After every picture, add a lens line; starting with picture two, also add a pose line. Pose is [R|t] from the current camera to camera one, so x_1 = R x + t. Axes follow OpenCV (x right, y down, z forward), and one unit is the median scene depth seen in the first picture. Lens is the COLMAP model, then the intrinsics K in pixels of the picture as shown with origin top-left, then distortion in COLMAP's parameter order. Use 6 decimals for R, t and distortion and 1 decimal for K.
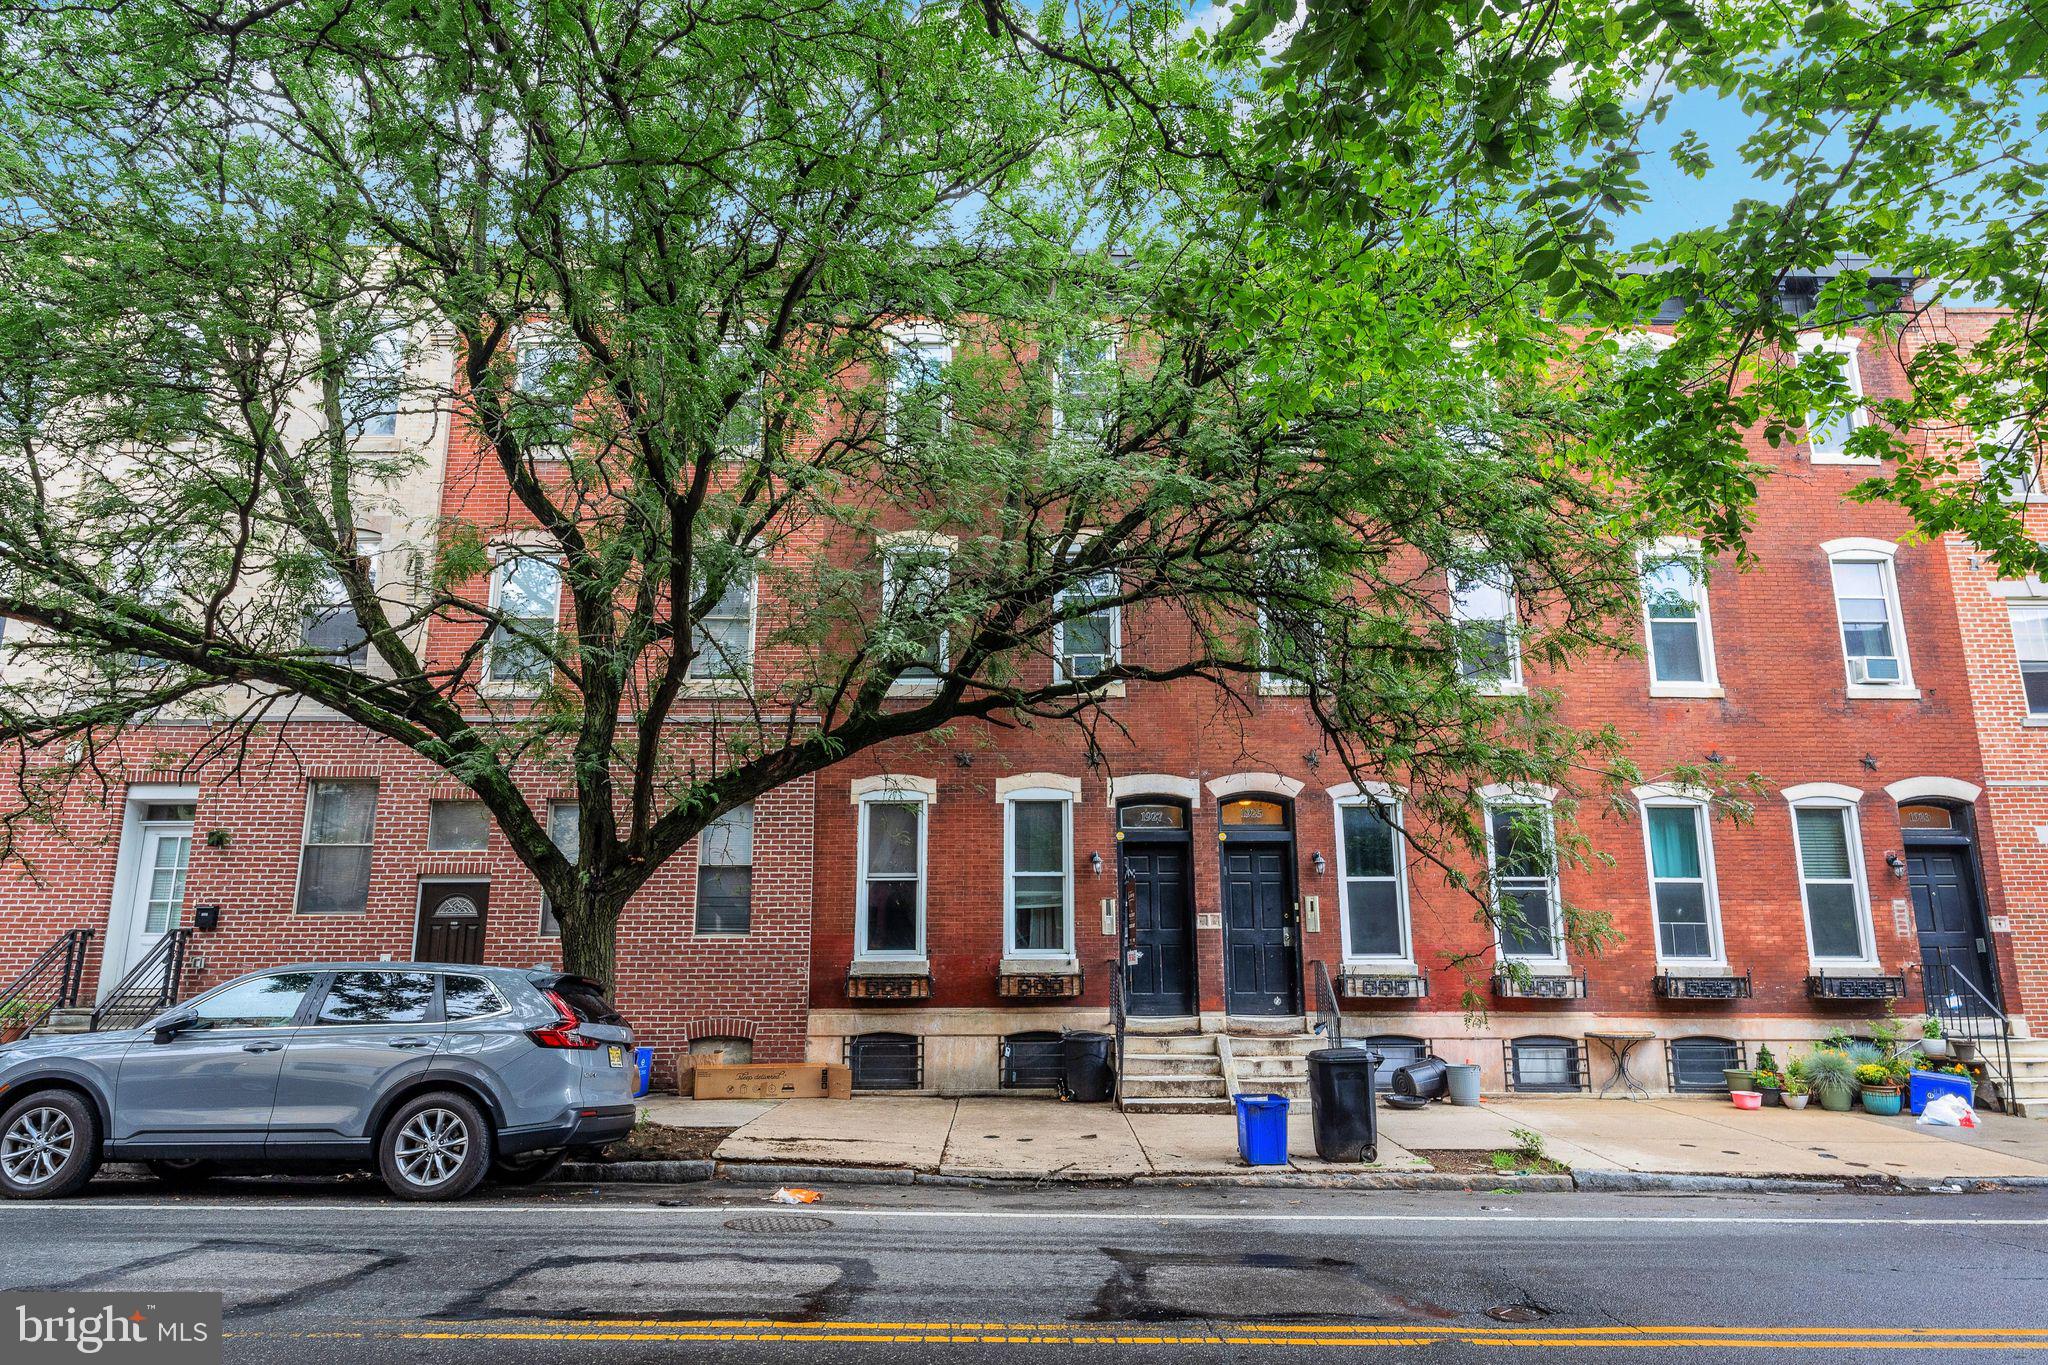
lens RADIAL K [[1529.1, 0, 1024.0], [0, 1529.1, 682.5], [0, 0, 1]] dist [-0.005105, 0.000039]
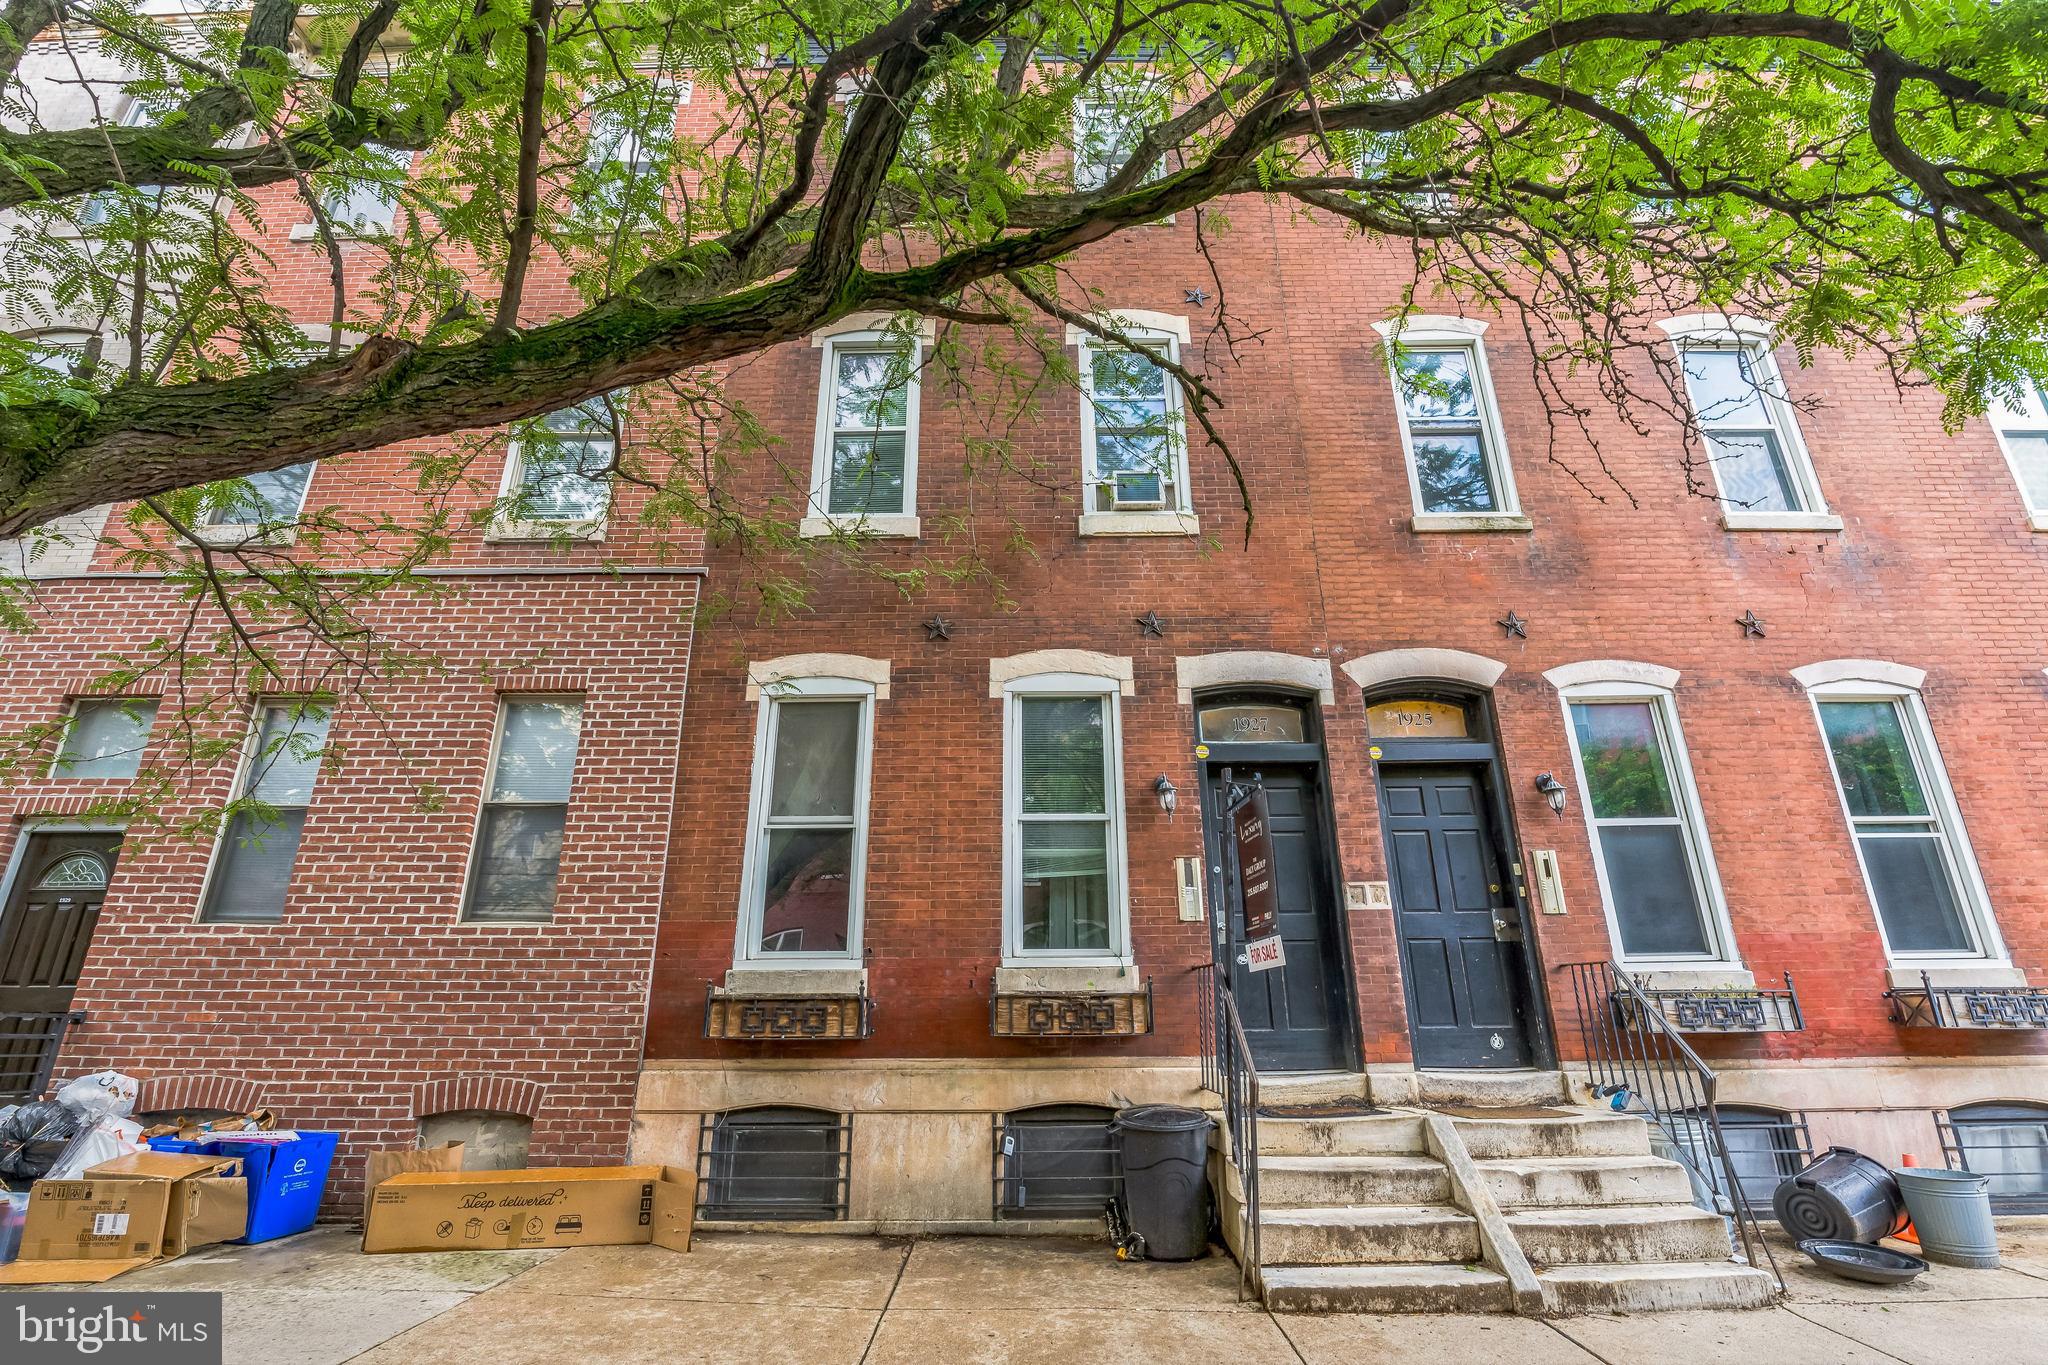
lens RADIAL K [[930.7, 0, 1020.3], [0, 930.7, 709.0], [0, 0, 1]] dist [-0.027656, 0.004559]
pose [[0.999666, -0.009962, -0.023857, 0.002006], [0.006729, 0.991234, -0.131950, 0.133206], [0.024962, 0.131745, 0.990969, 0.656094]]
